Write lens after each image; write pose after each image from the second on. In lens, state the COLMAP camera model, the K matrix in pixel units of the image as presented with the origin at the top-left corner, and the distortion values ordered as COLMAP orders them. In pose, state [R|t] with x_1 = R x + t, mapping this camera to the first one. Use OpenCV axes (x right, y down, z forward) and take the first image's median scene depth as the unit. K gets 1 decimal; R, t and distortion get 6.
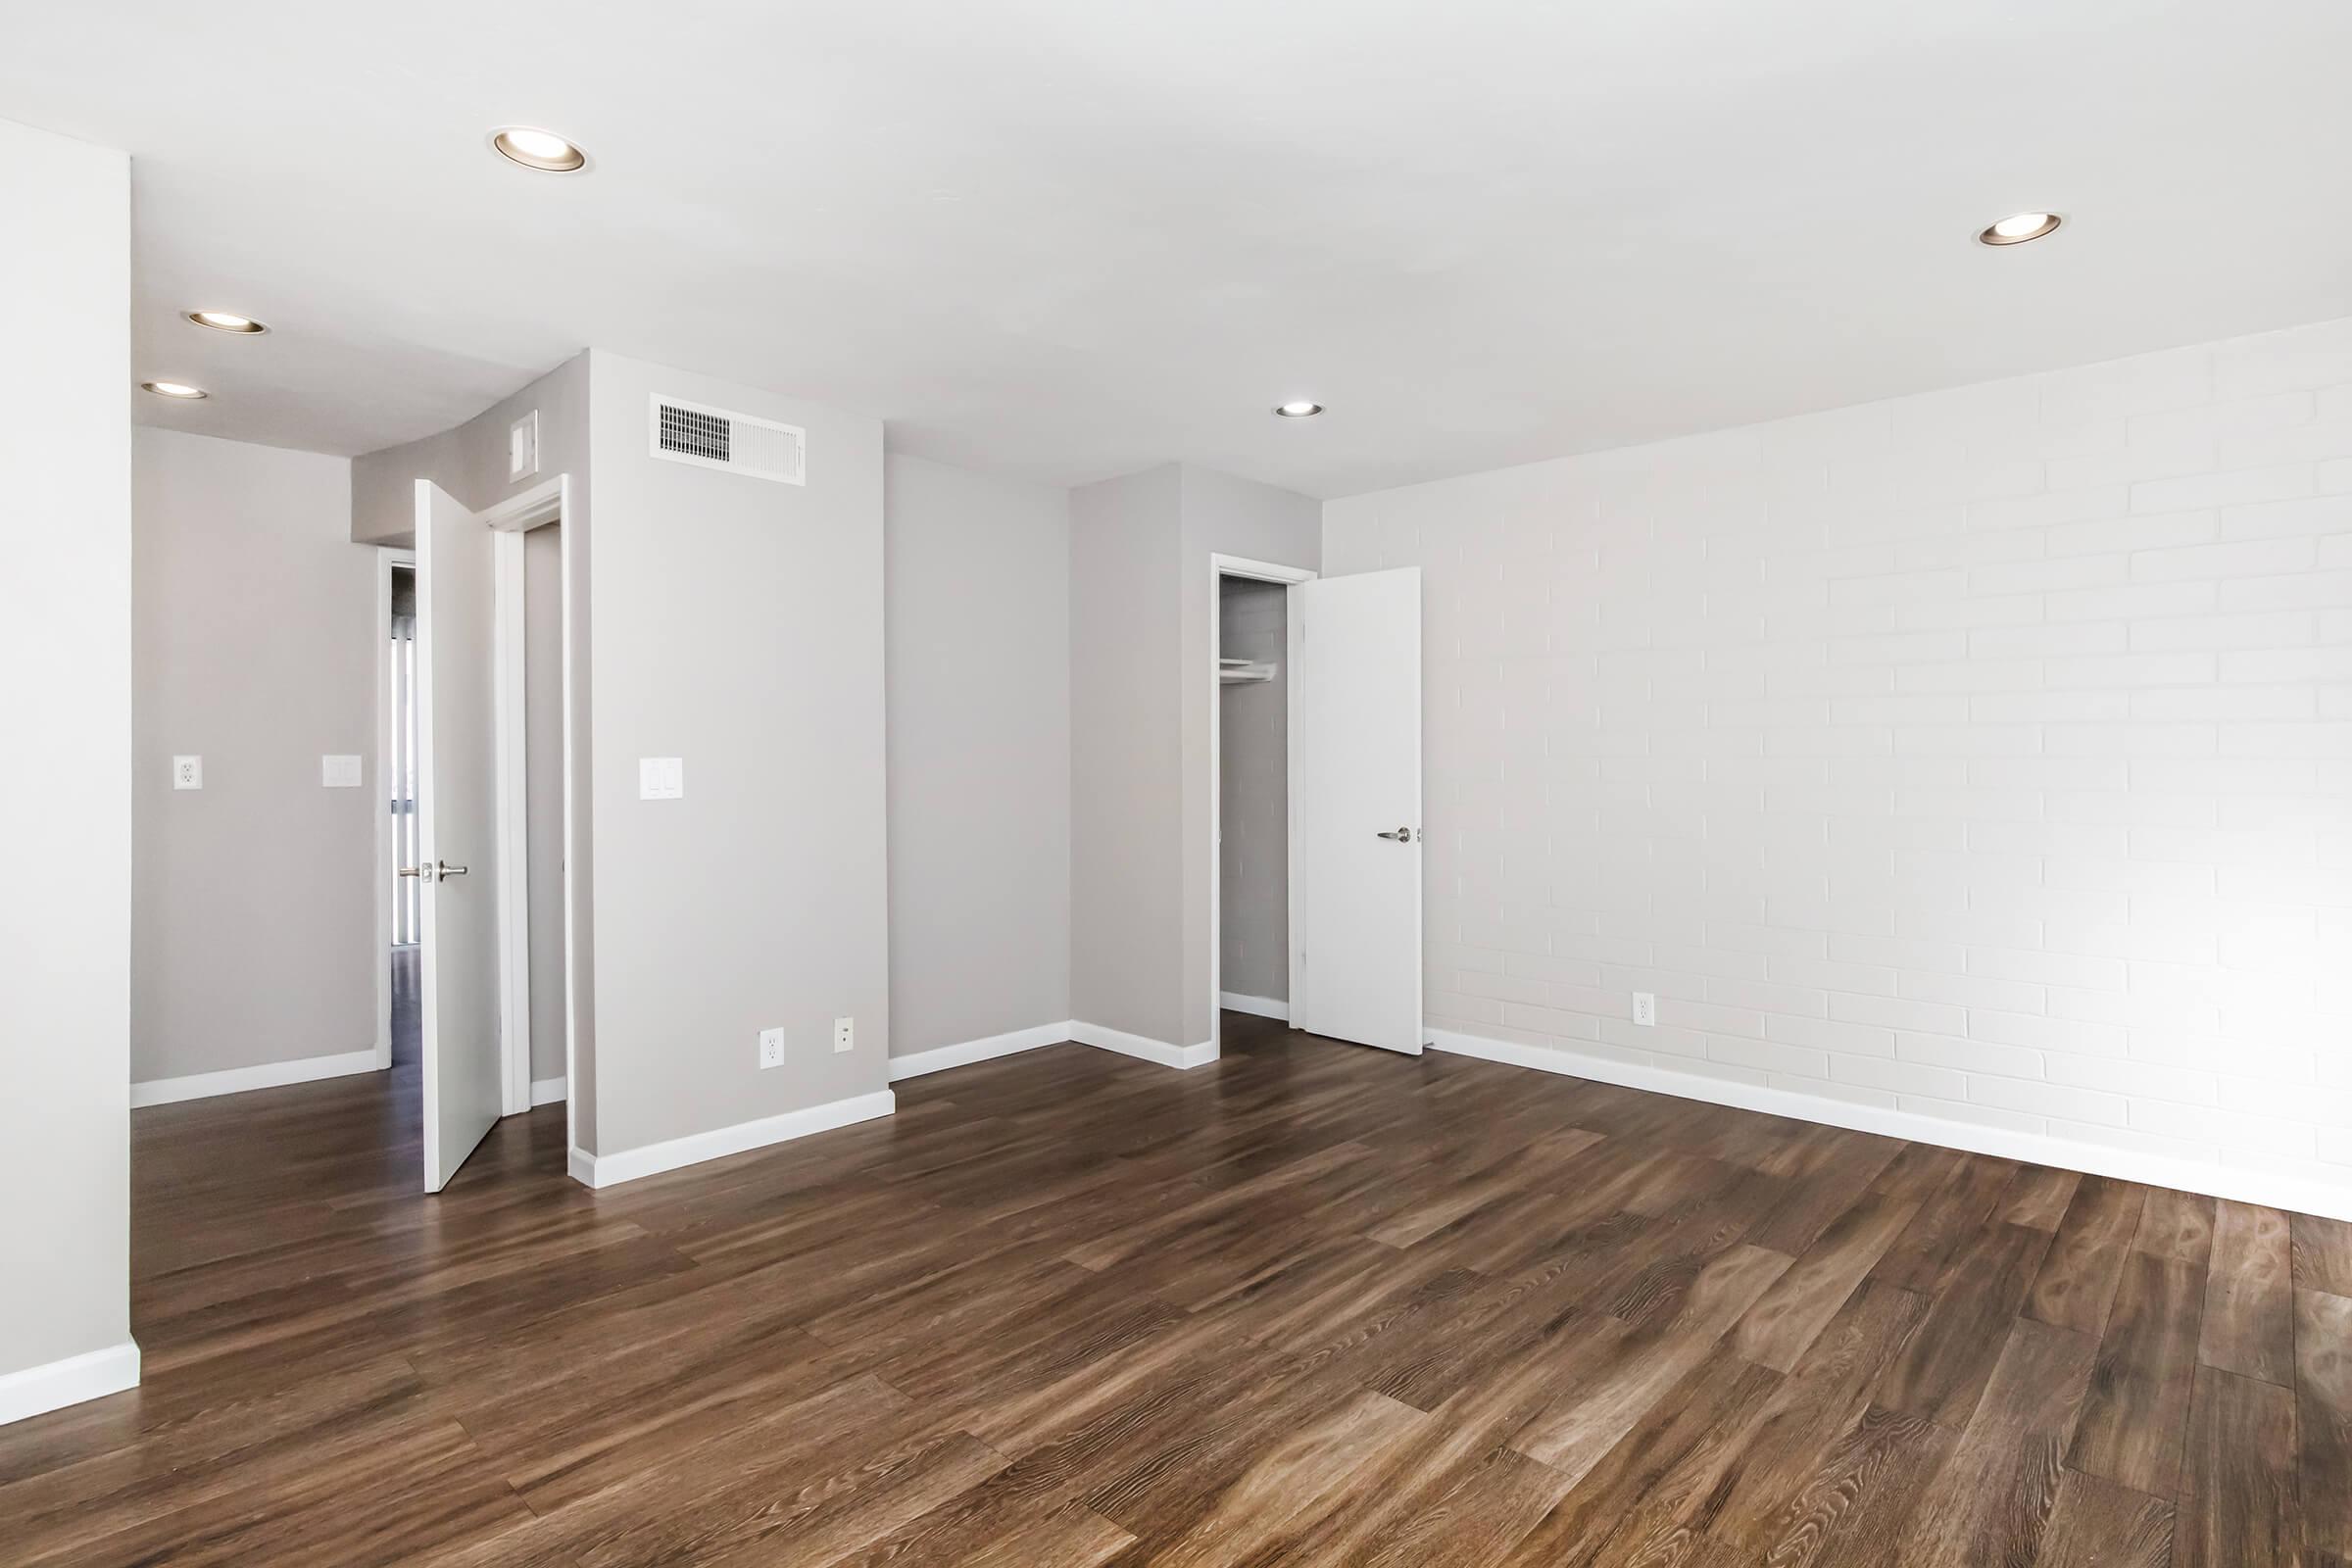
lens RADIAL K [[1157.7, 0, 1130.2], [0, 1157.7, 764.4], [0, 0, 1]] dist [0.000871, 0.000116]
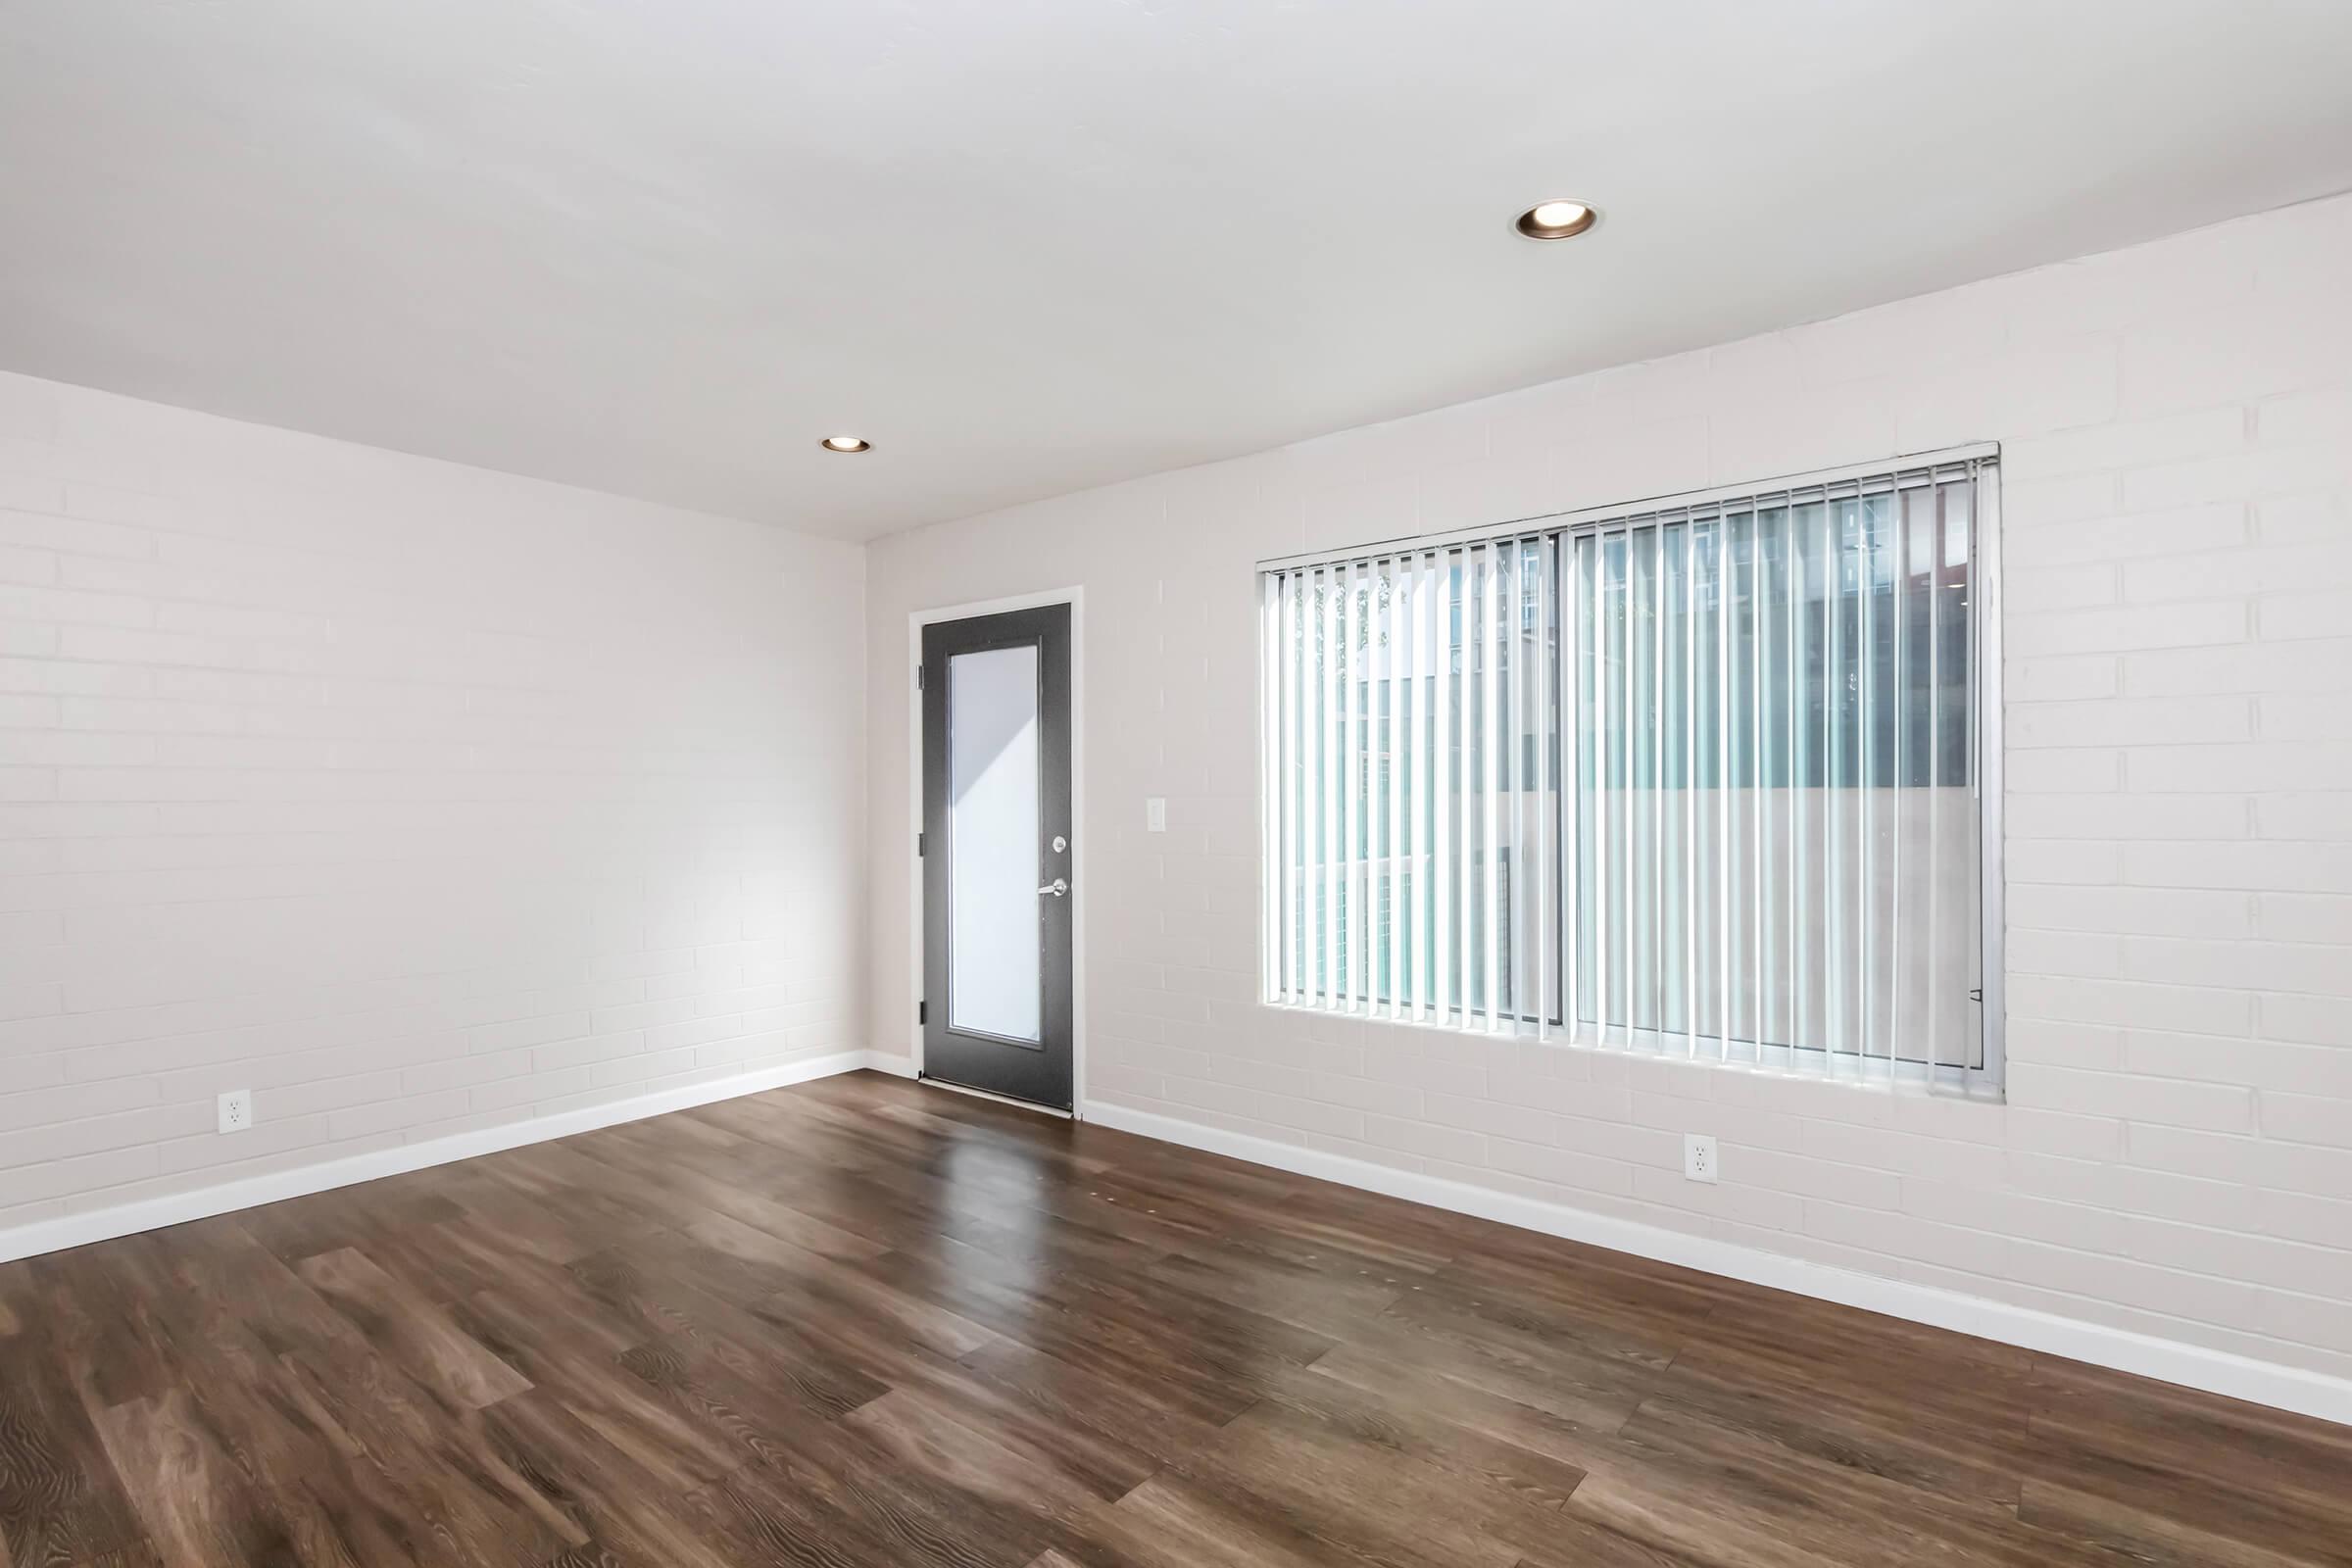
lens RADIAL K [[1157.7, 0, 1172.2], [0, 1157.7, 795.7], [0, 0, 1]] dist [0.000871, 0.000116]
pose [[-0.086911, 0.003585, 0.996210, -0.765038], [0.007794, 0.999965, -0.002919, -0.012442], [-0.996186, 0.007511, -0.086936, 0.702690]]
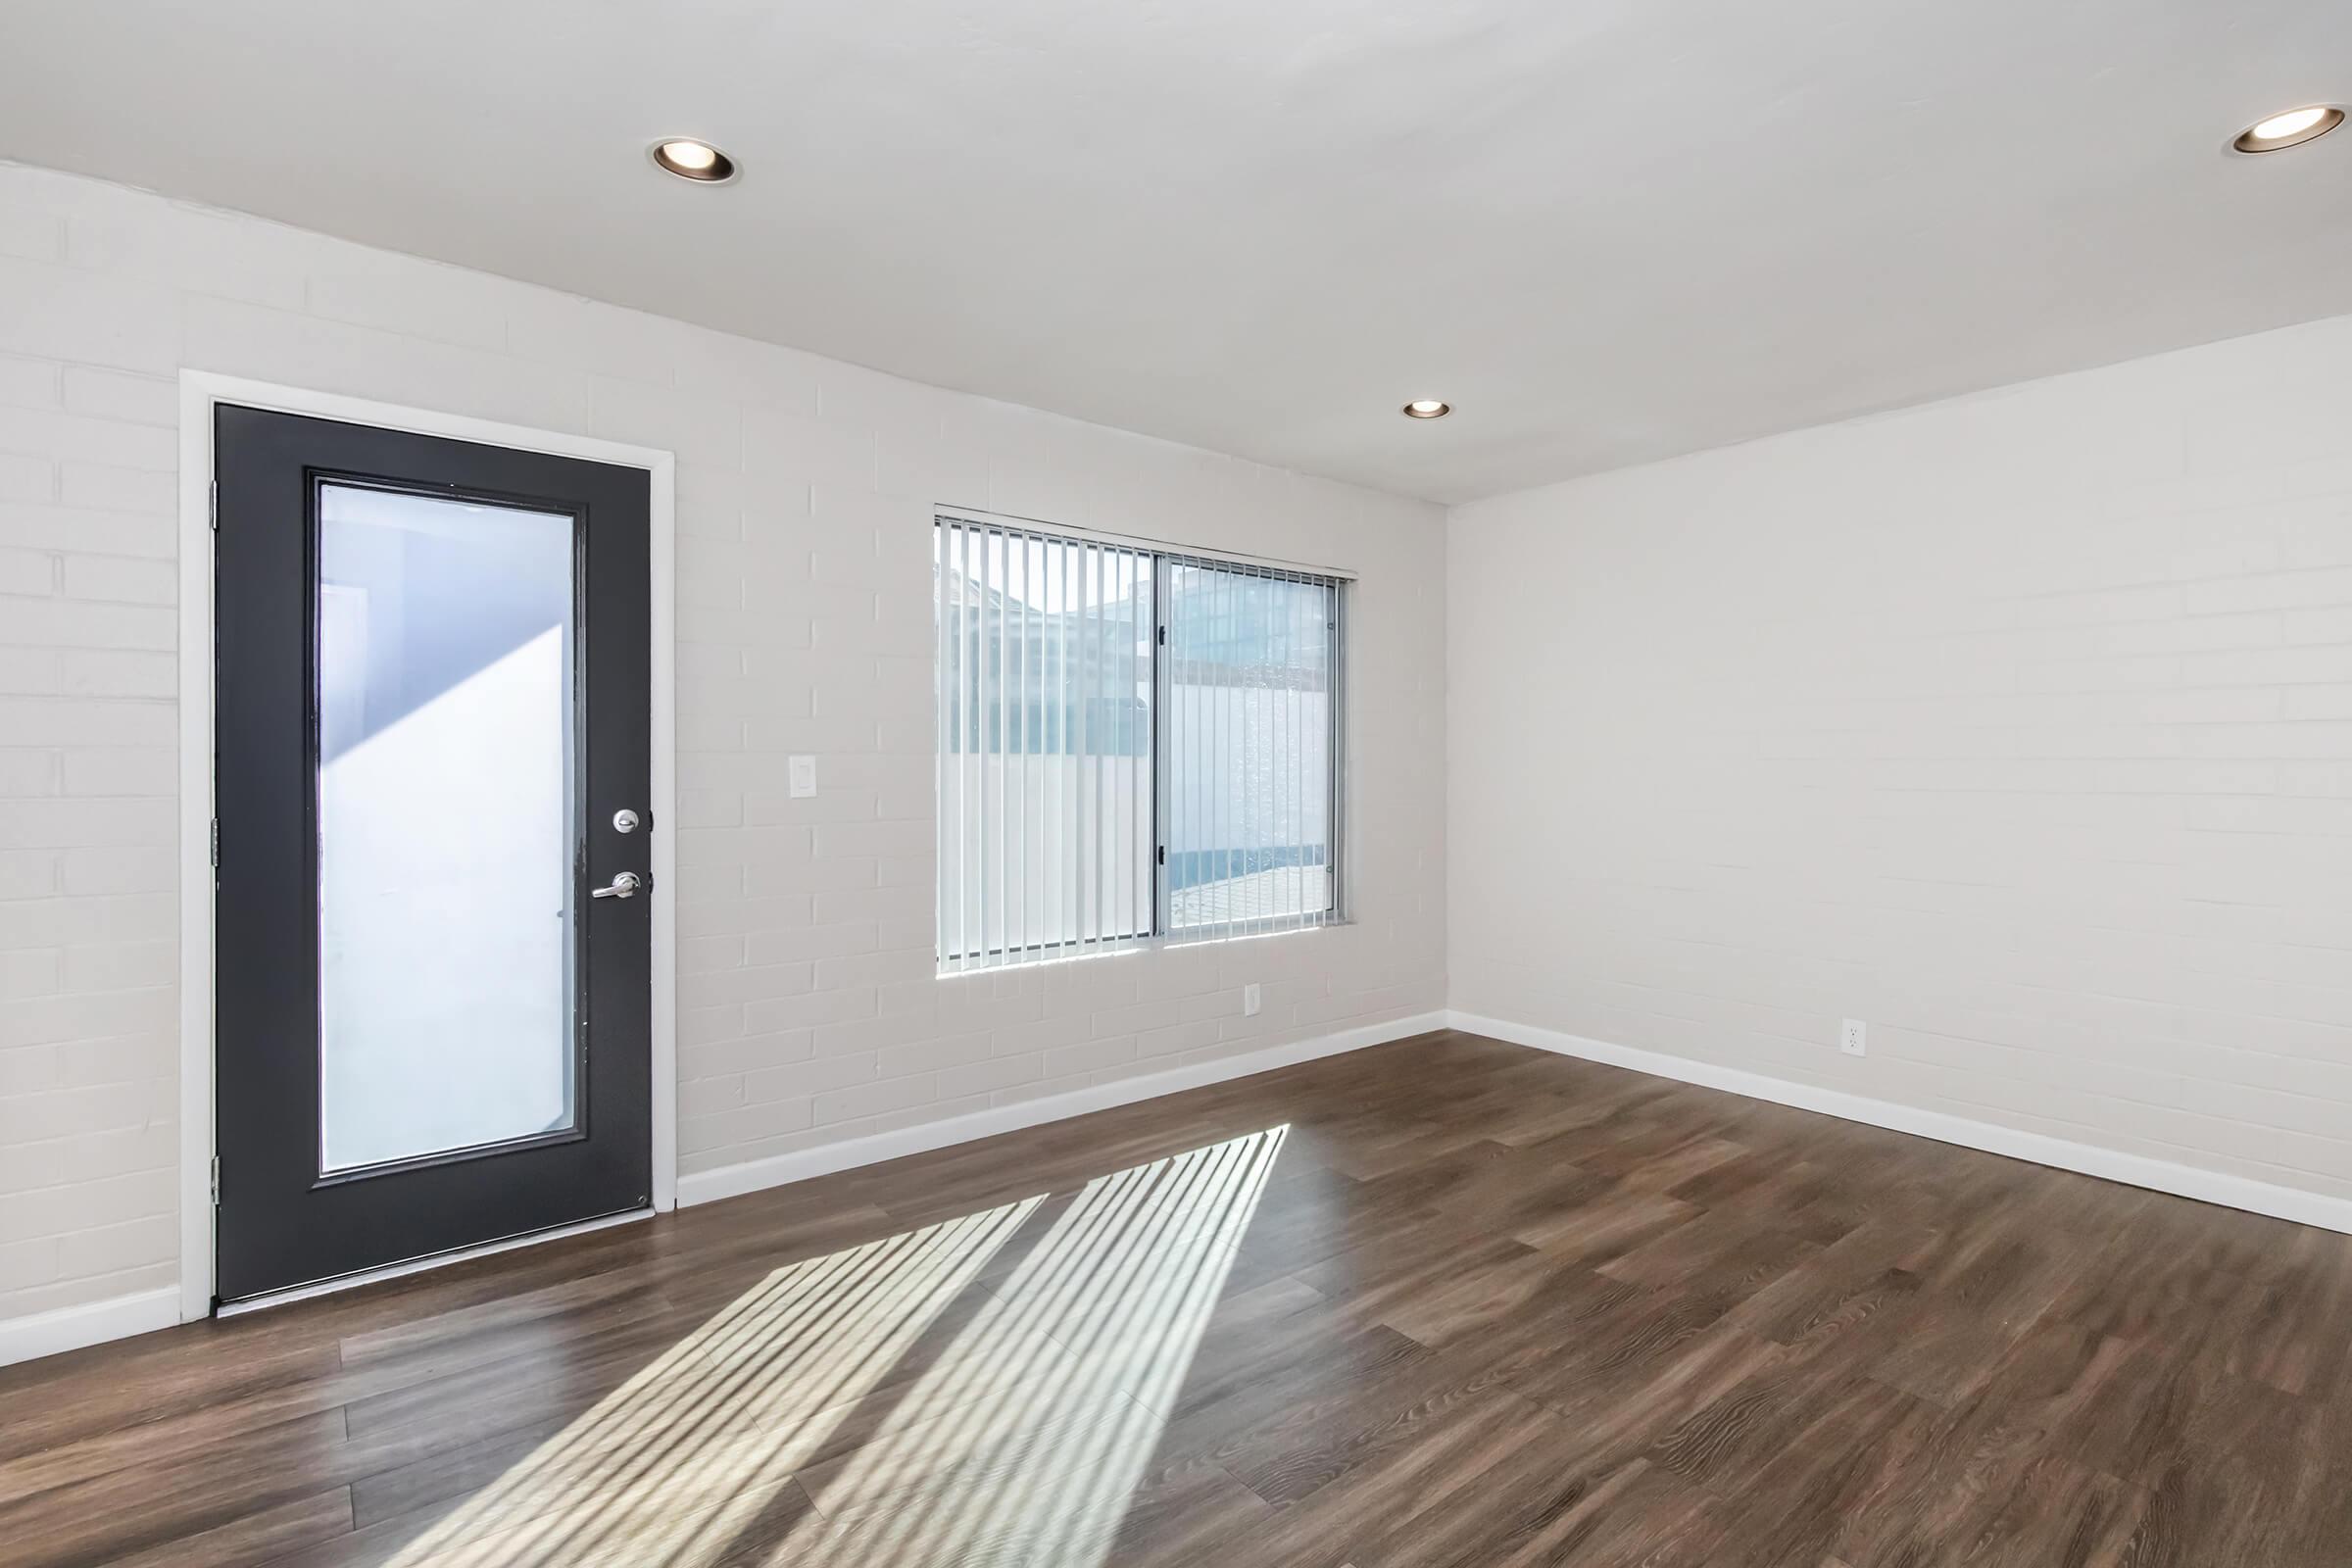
lens RADIAL K [[1237.8, 0, 1174.7], [0, 1237.8, 775.0], [0, 0, 1]] dist [-0.005553, -0.000348]
pose [[-0.998145, -0.003127, 0.060797, 0.336383], [-0.002472, 0.999938, 0.010852, -0.008581], [-0.060828, 0.010682, -0.998091, 1.928609]]
